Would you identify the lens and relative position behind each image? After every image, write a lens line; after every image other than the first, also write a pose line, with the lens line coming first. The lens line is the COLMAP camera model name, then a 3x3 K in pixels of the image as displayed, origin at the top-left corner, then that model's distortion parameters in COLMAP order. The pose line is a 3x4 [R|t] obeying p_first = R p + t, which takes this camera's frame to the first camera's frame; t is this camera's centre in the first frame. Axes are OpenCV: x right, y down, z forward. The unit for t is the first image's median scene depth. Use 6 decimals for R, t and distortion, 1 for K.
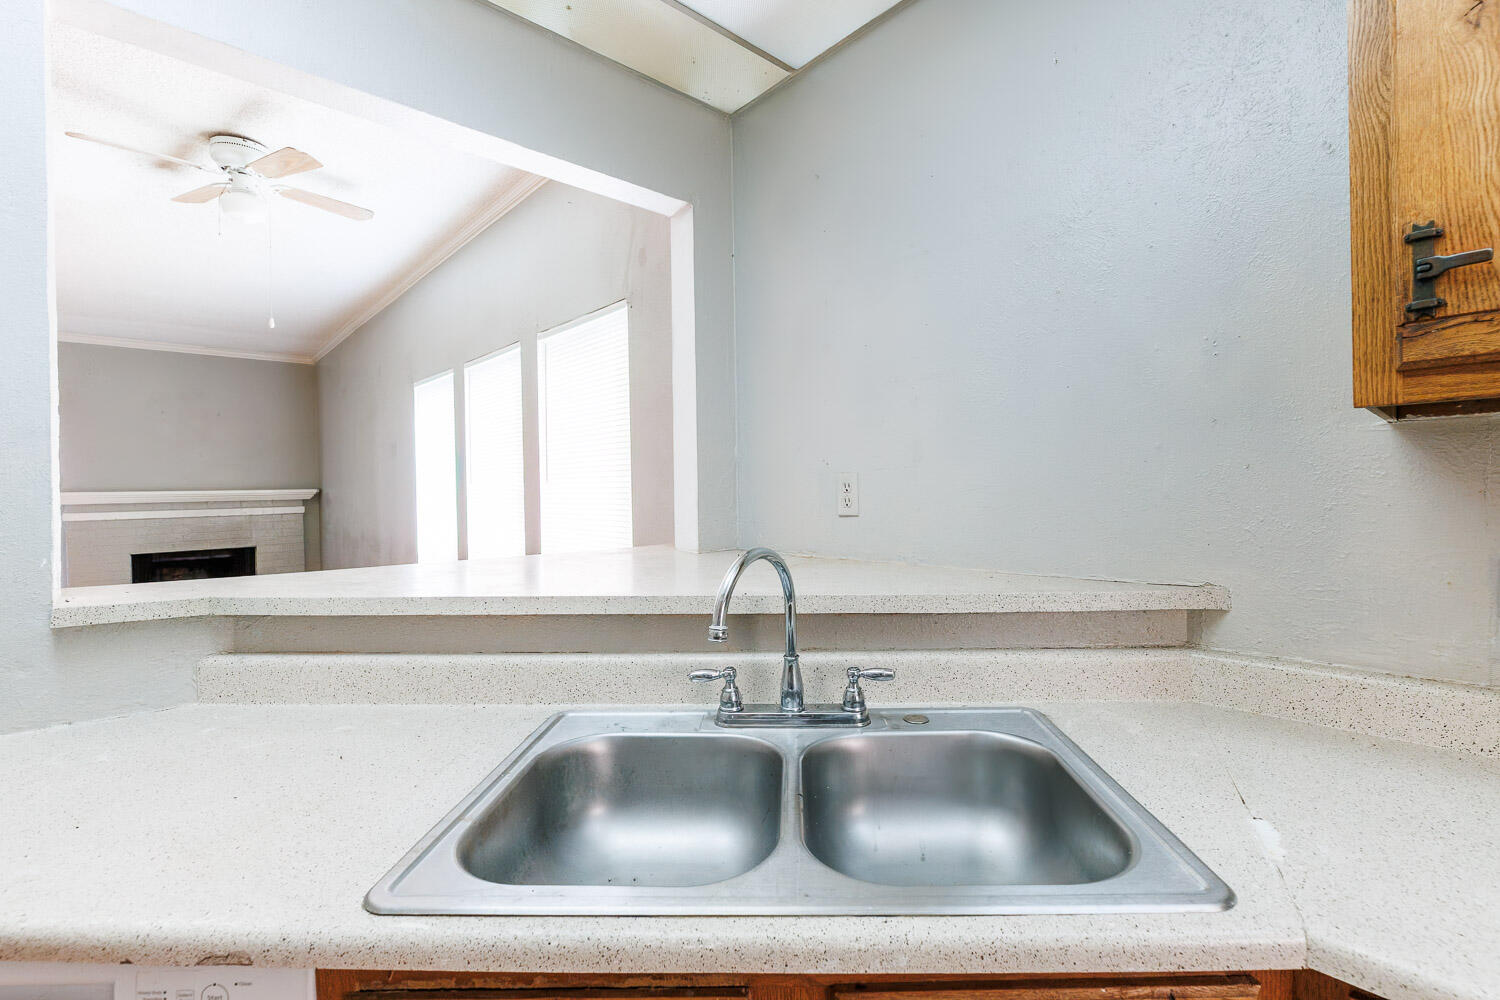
lens RADIAL K [[657.7, 0, 754.6], [0, 657.7, 493.2], [0, 0, 1]] dist [0.000966, -0.000426]
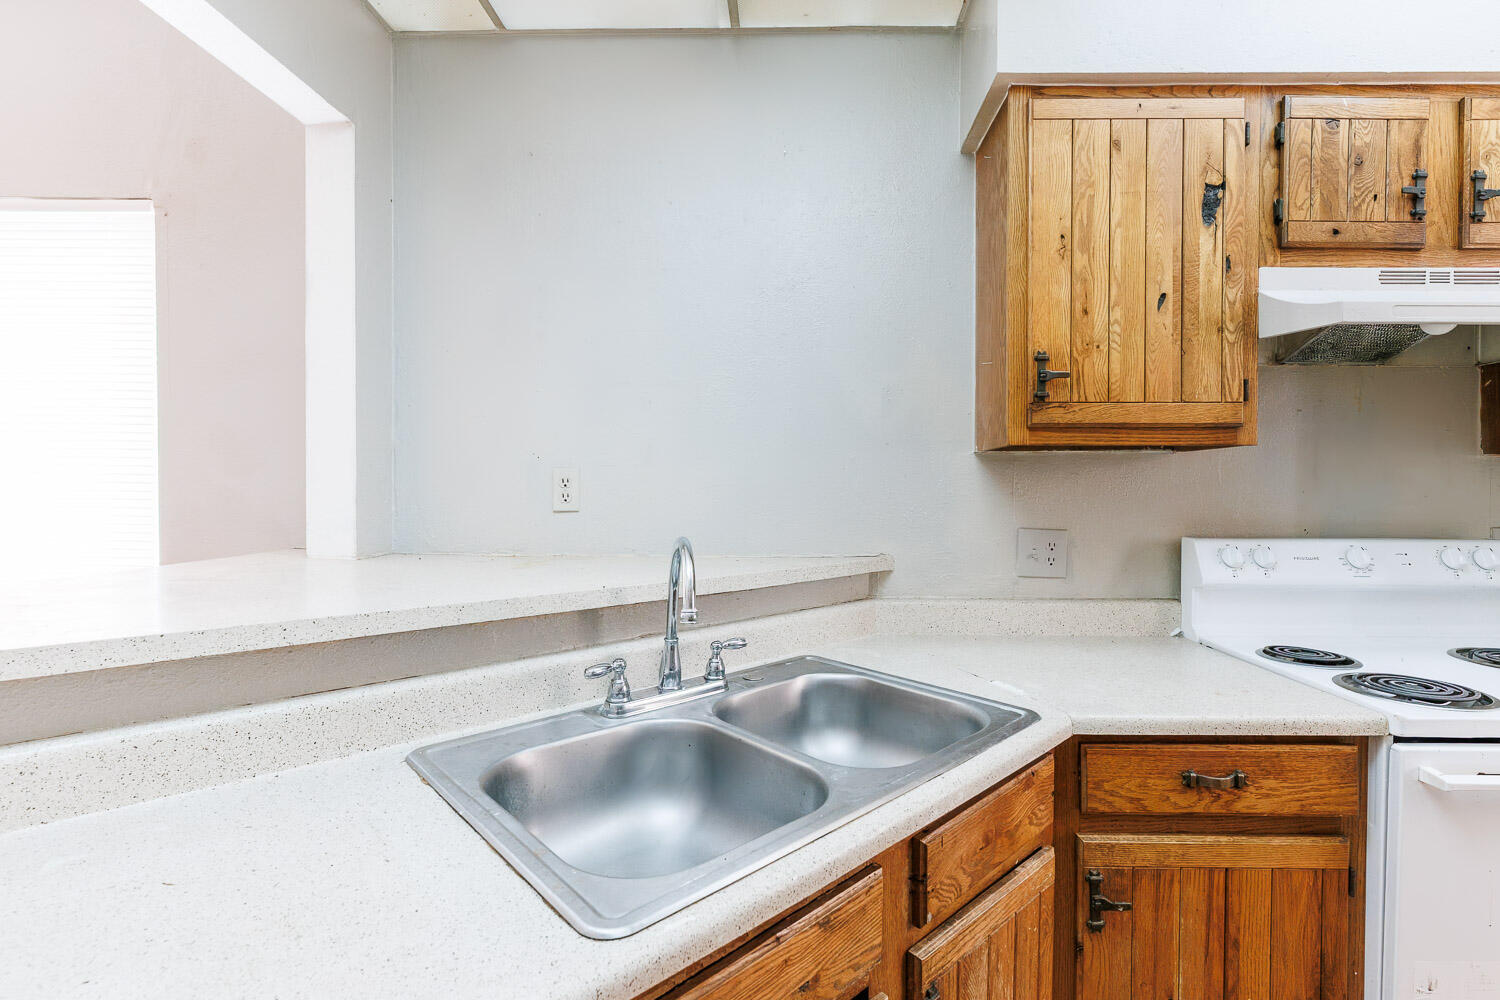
lens RADIAL K [[690.0, 0, 753.6], [0, 690.0, 495.8], [0, 0, 1]] dist [-0.002465, -0.000409]
pose [[0.704045, 0.012601, 0.710043, -0.644578], [-0.014049, 0.999894, -0.003814, 0.017938], [-0.710016, -0.007290, 0.704148, 0.118646]]
